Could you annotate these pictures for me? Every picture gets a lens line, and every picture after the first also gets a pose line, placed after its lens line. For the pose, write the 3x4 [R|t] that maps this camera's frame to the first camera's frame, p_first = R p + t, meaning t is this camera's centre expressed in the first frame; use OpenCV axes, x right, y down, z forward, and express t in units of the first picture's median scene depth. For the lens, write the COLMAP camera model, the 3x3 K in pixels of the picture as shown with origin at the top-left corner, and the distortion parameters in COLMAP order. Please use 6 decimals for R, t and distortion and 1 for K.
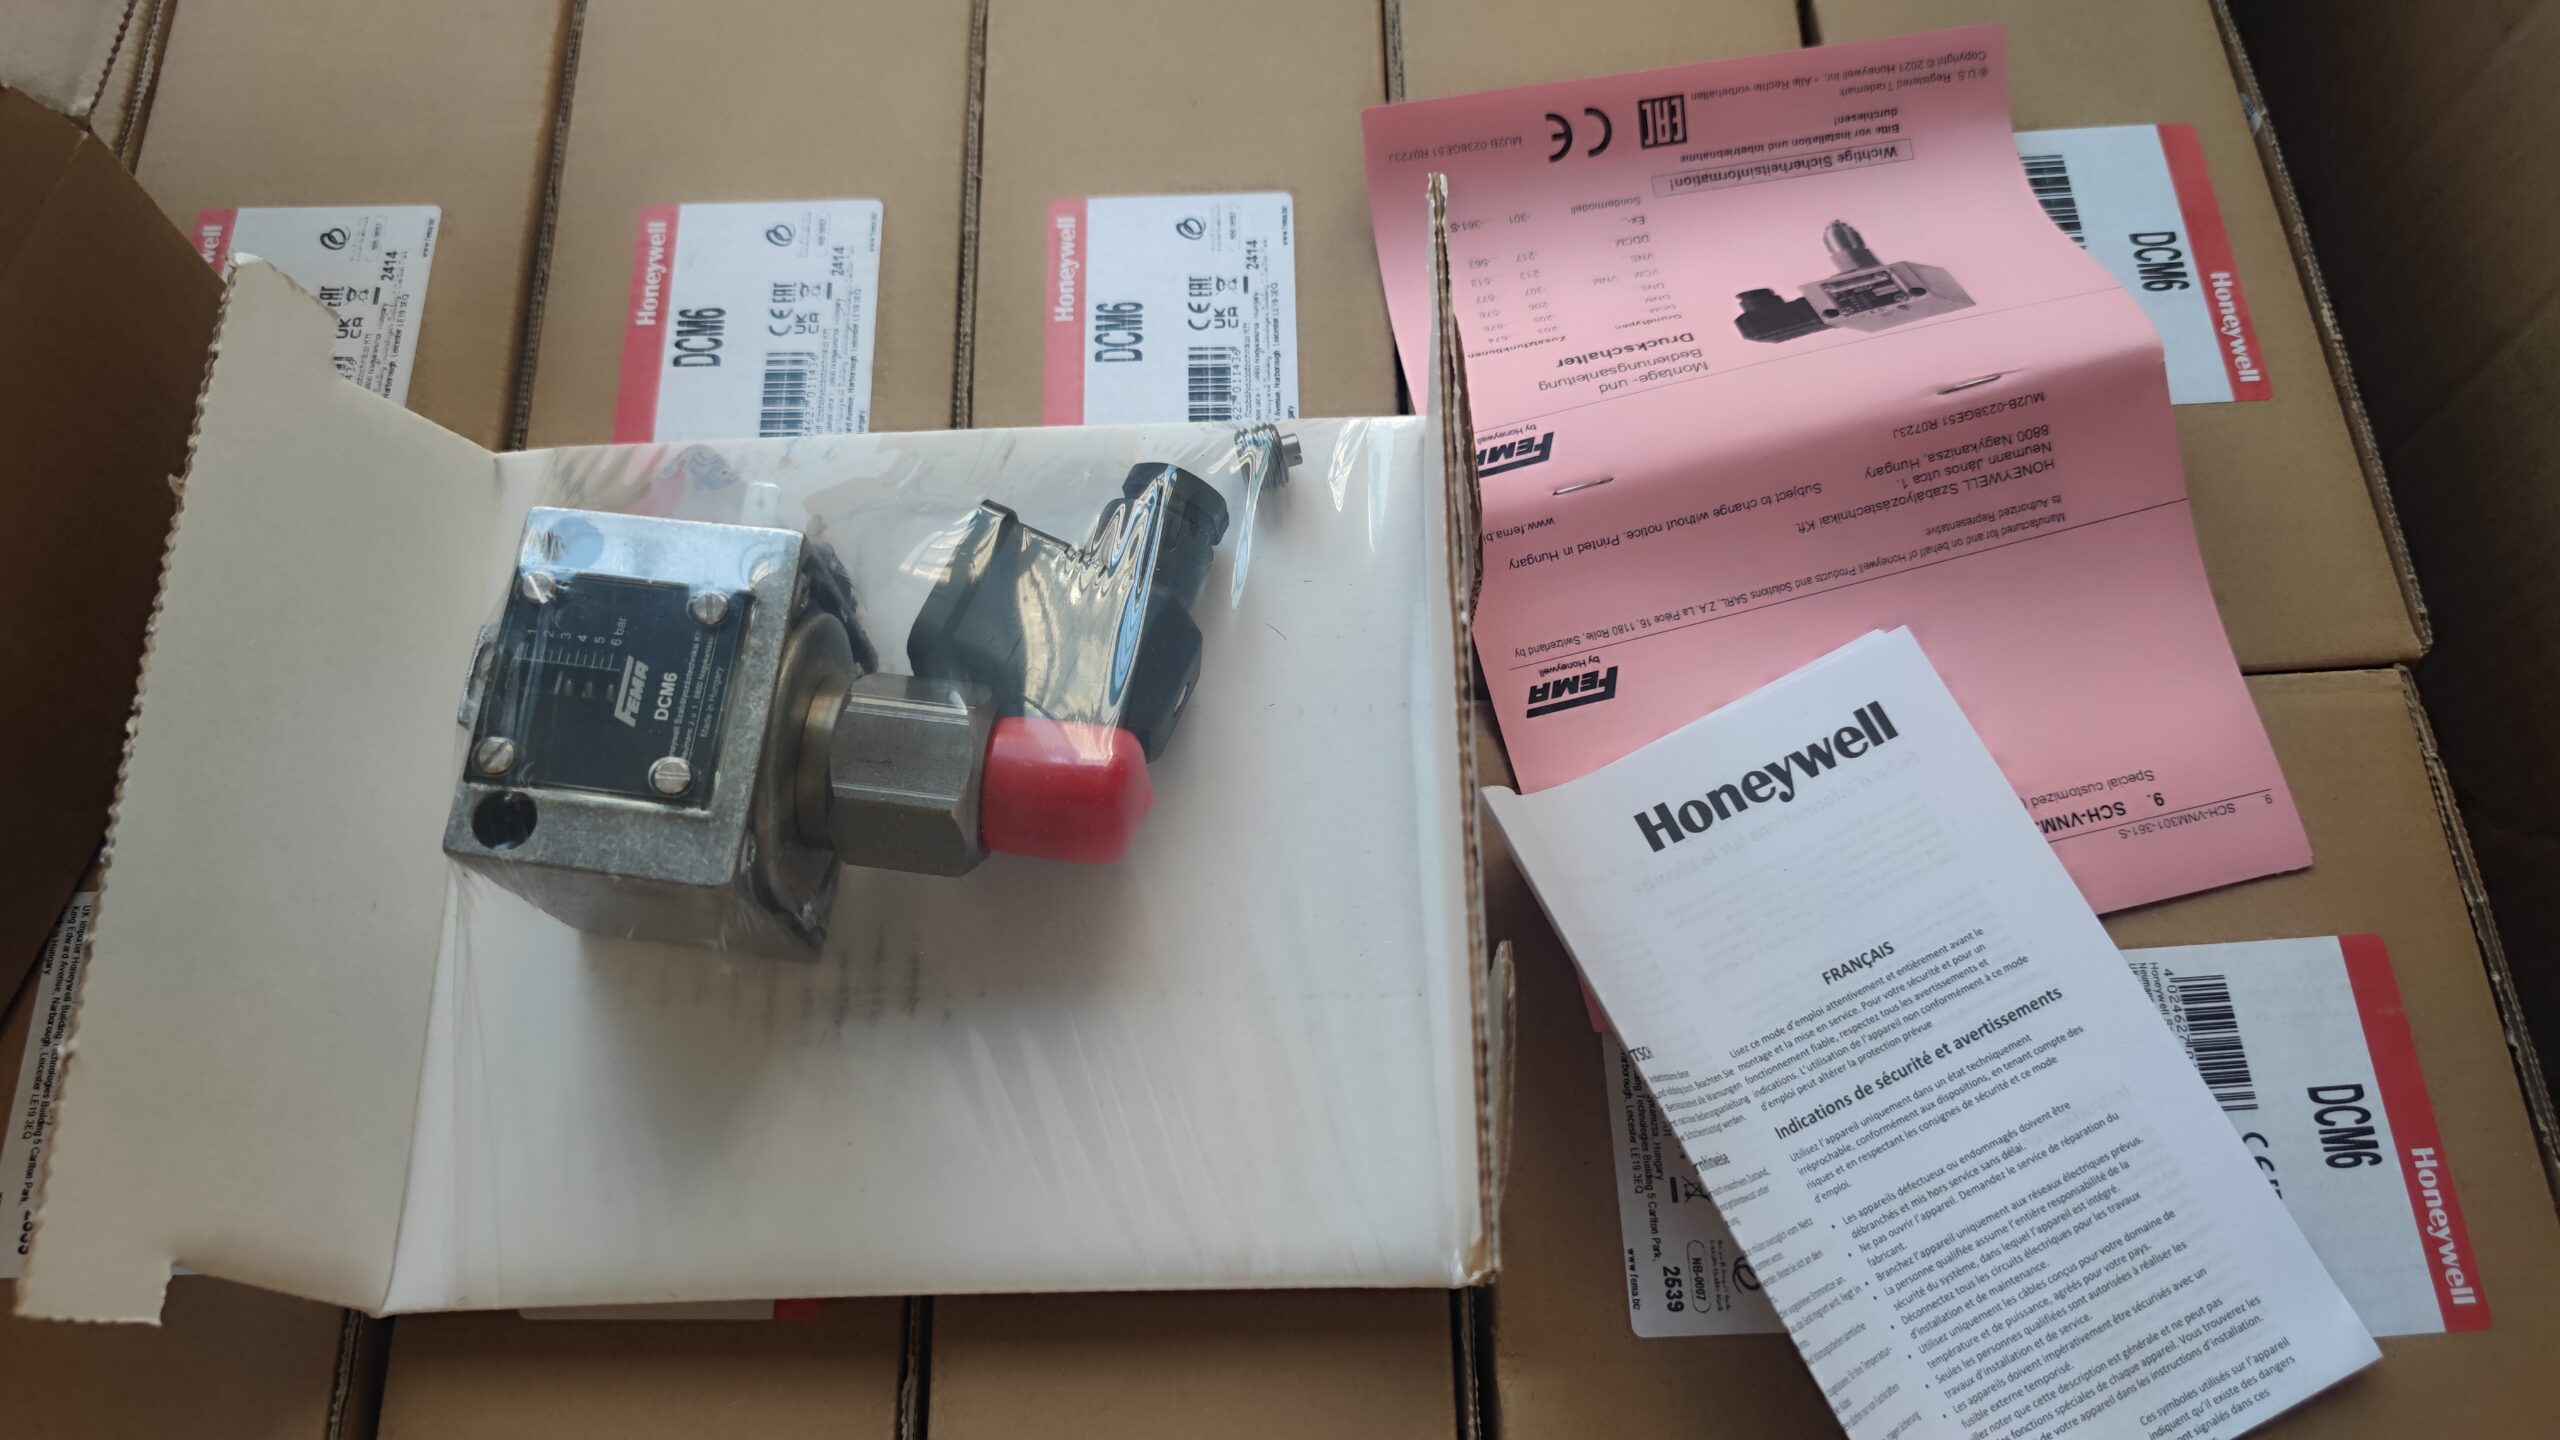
lens RADIAL K [[2003.4, 0, 1287.8], [0, 2003.4, 726.6], [0, 0, 1]] dist [-0.008394, -0.004590]
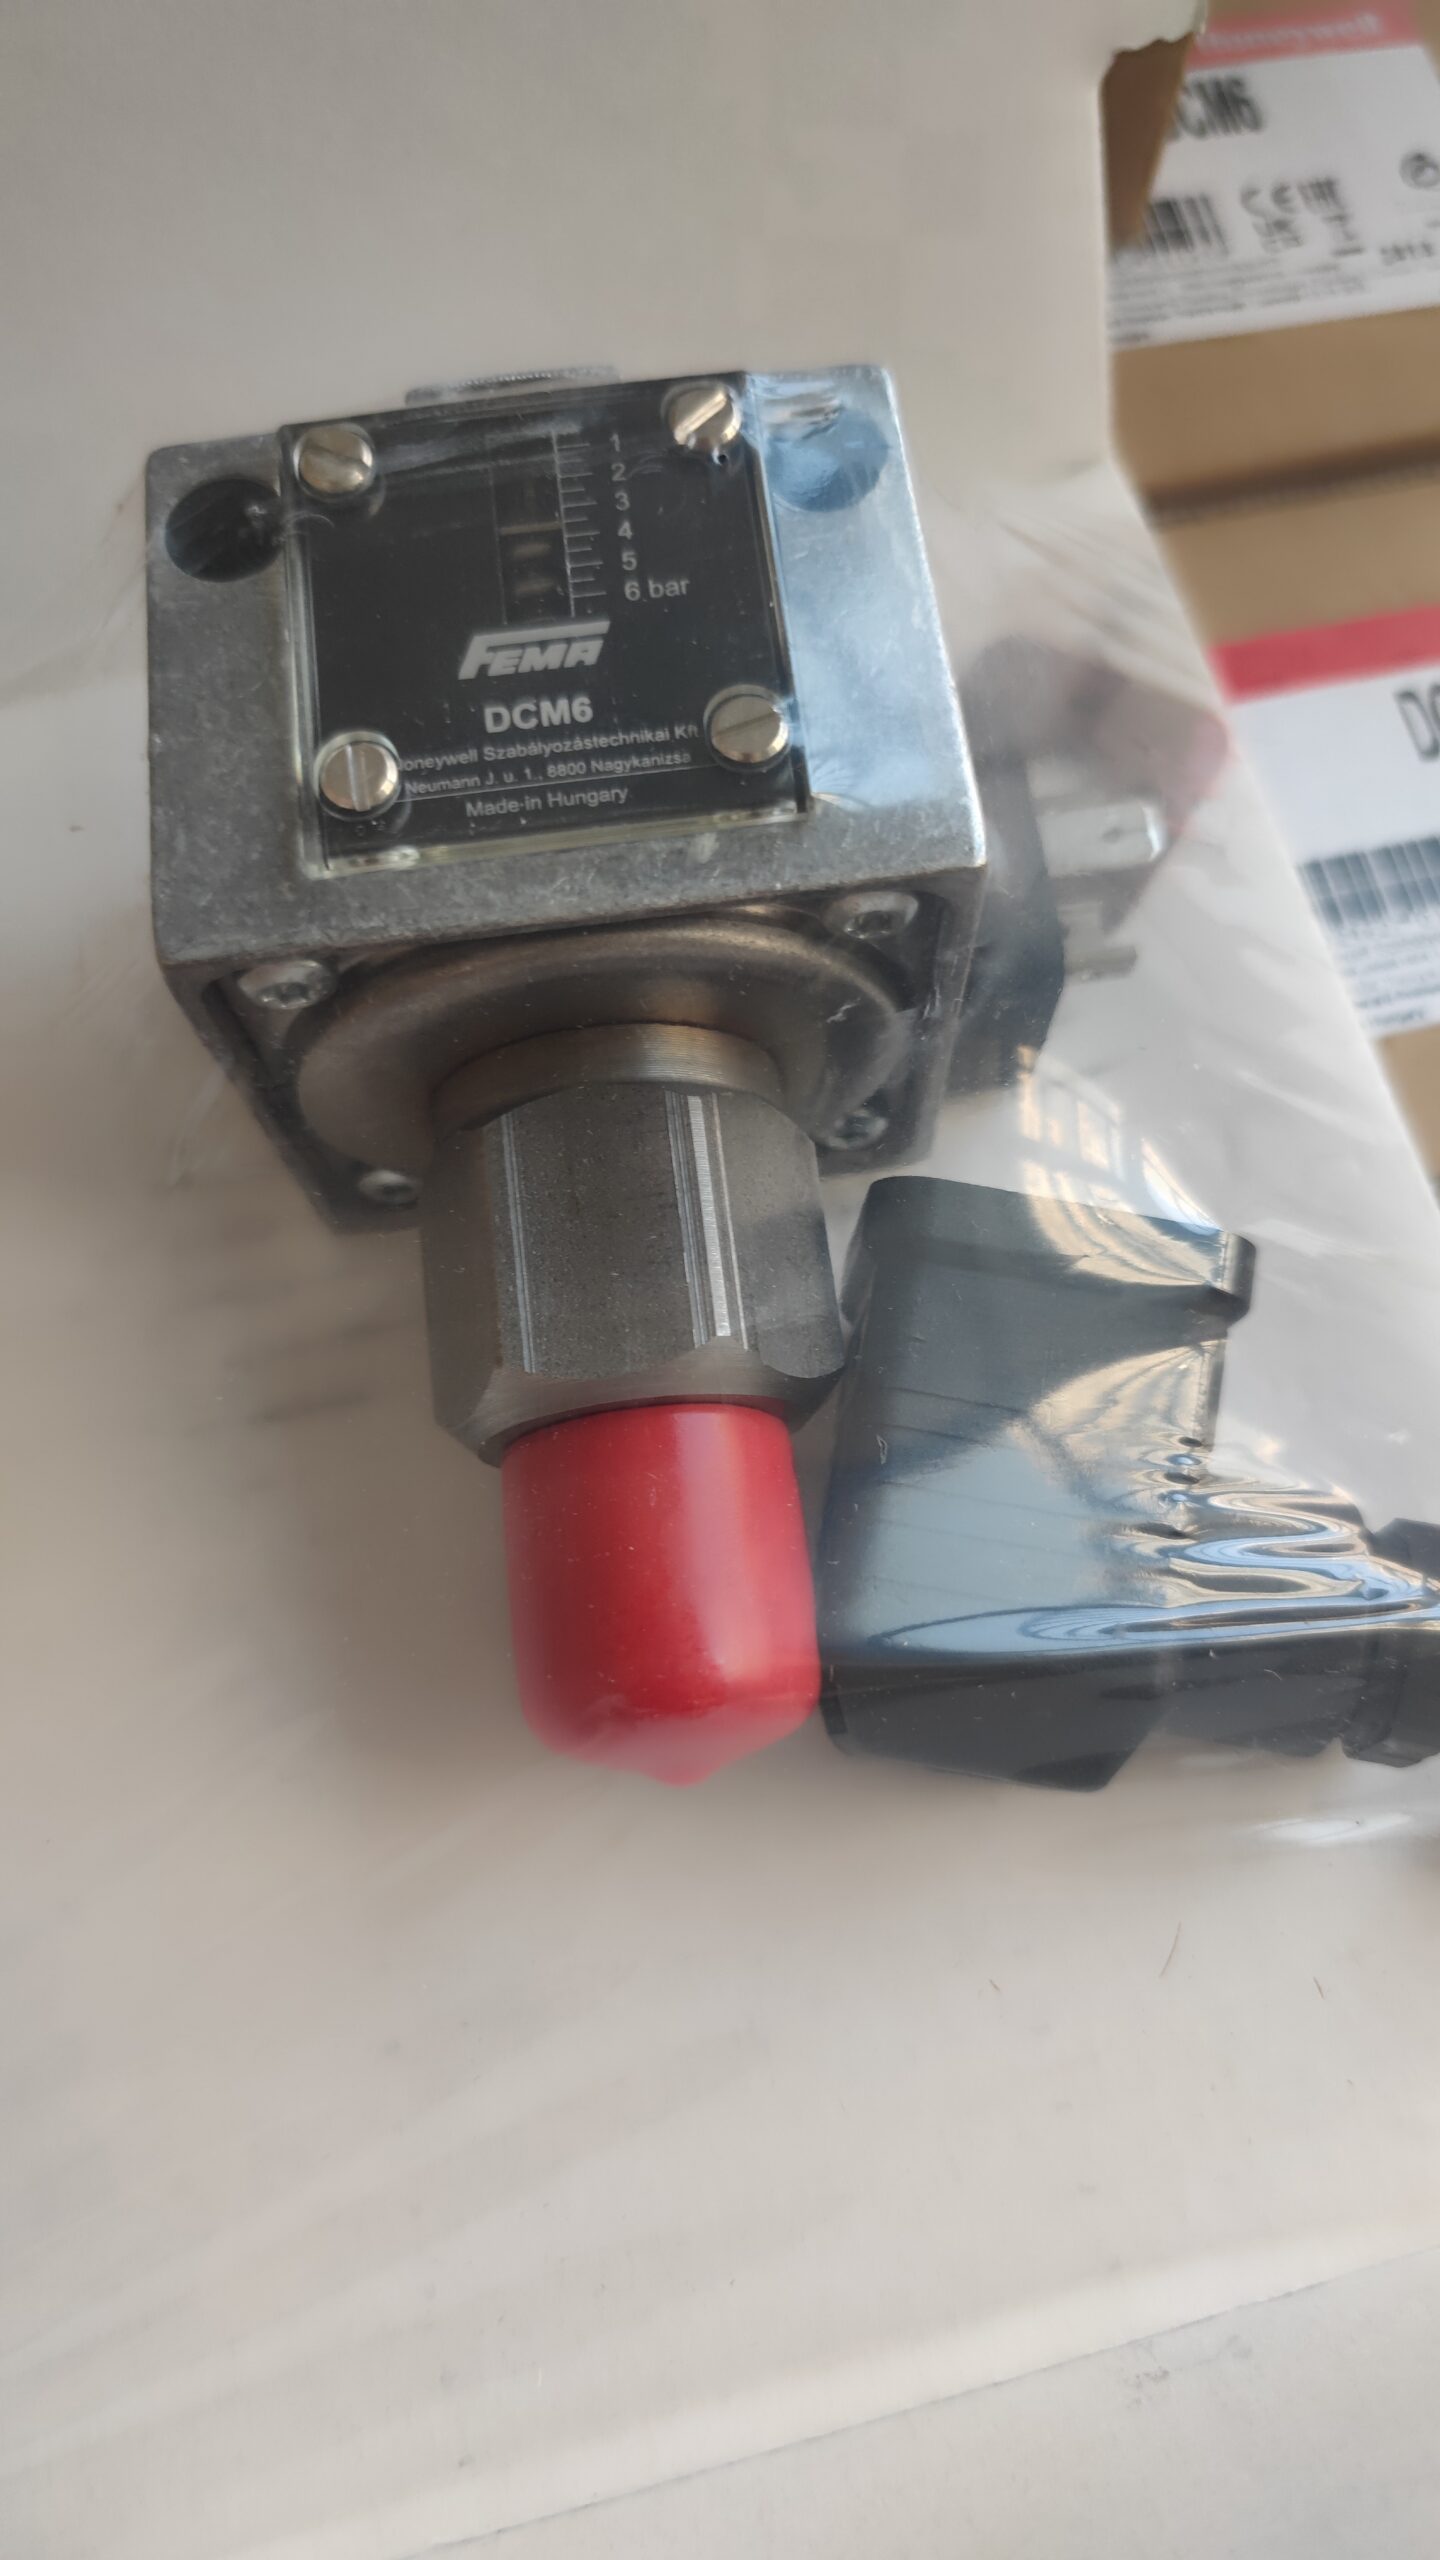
lens RADIAL K [[2045.9, 0, 720.0], [0, 2045.9, 1280.0], [0, 0, 1]] dist [-0.000550, -0.231173]
pose [[0.238536, 0.923357, -0.300852, -0.031997], [-0.917055, 0.316108, 0.243076, -0.111576], [0.319547, 0.217915, 0.922173, 0.529154]]
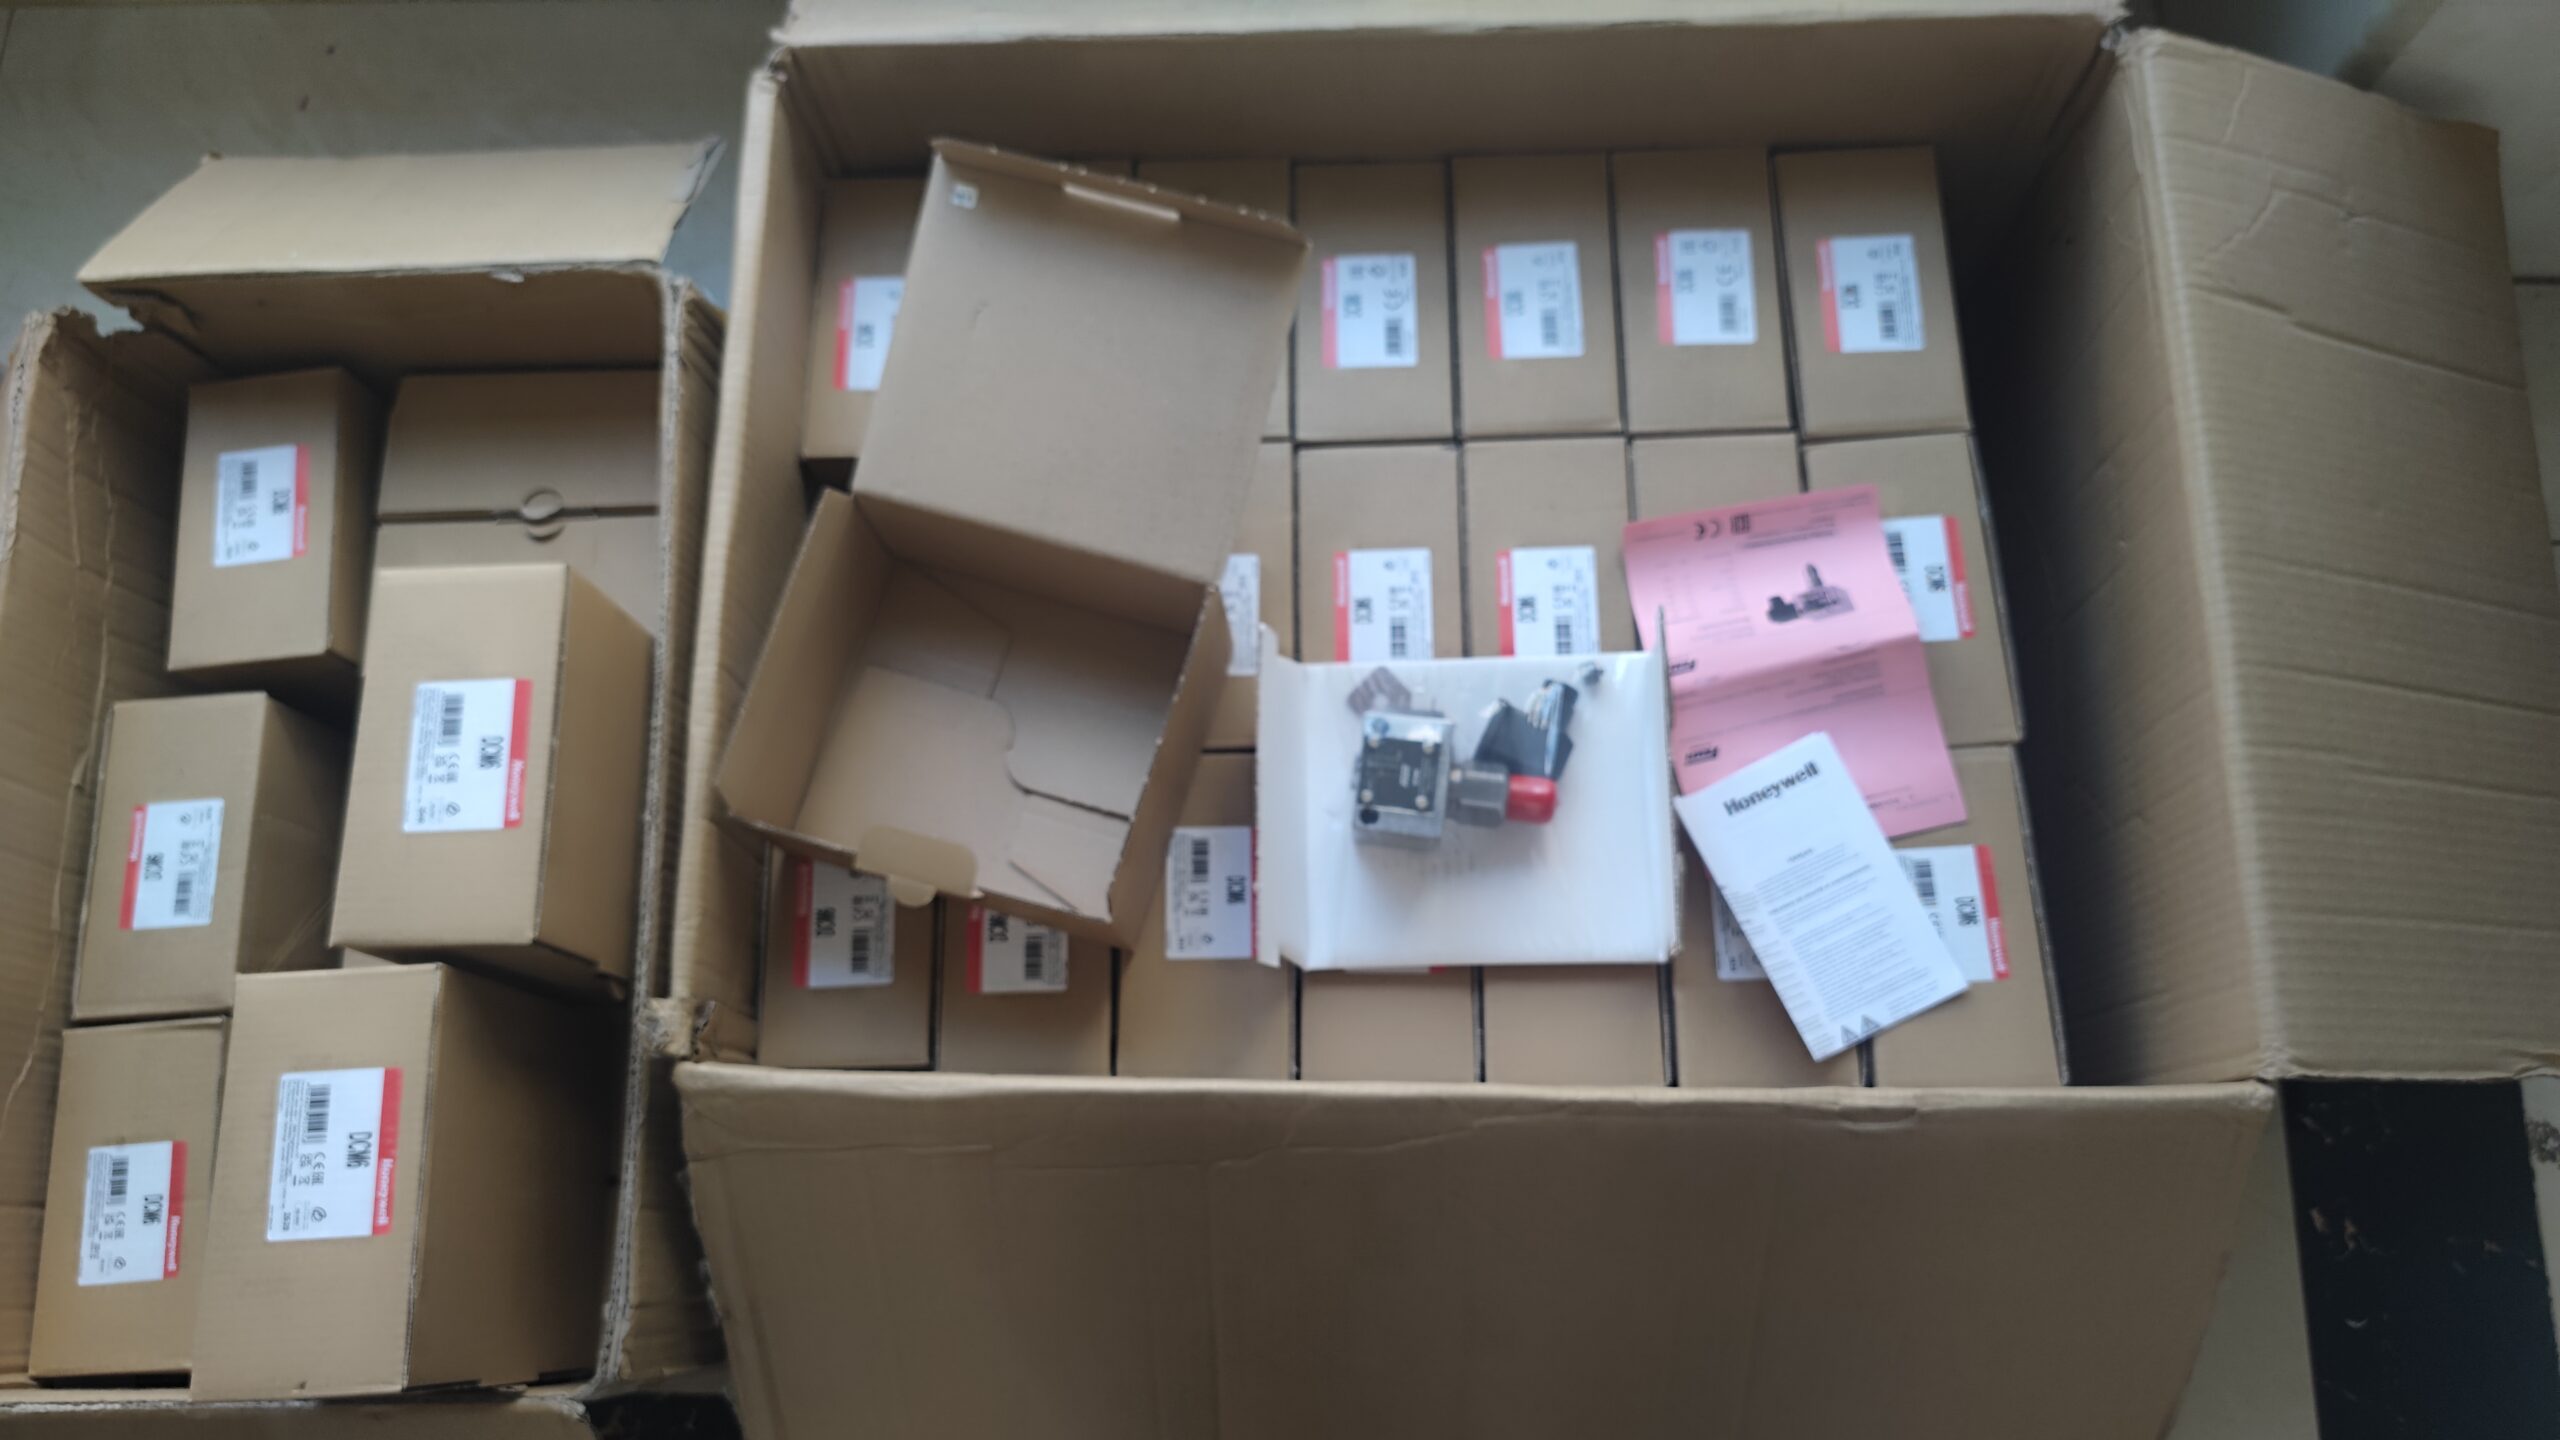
lens RADIAL K [[2045.9, 0, 1280.0], [0, 2045.9, 720.0], [0, 0, 1]] dist [-0.000550, -0.231173]
pose [[0.996824, -0.003268, -0.079572, -0.232911], [0.010238, 0.996125, 0.087353, -0.348106], [0.078978, -0.087890, 0.992994, -2.005592]]
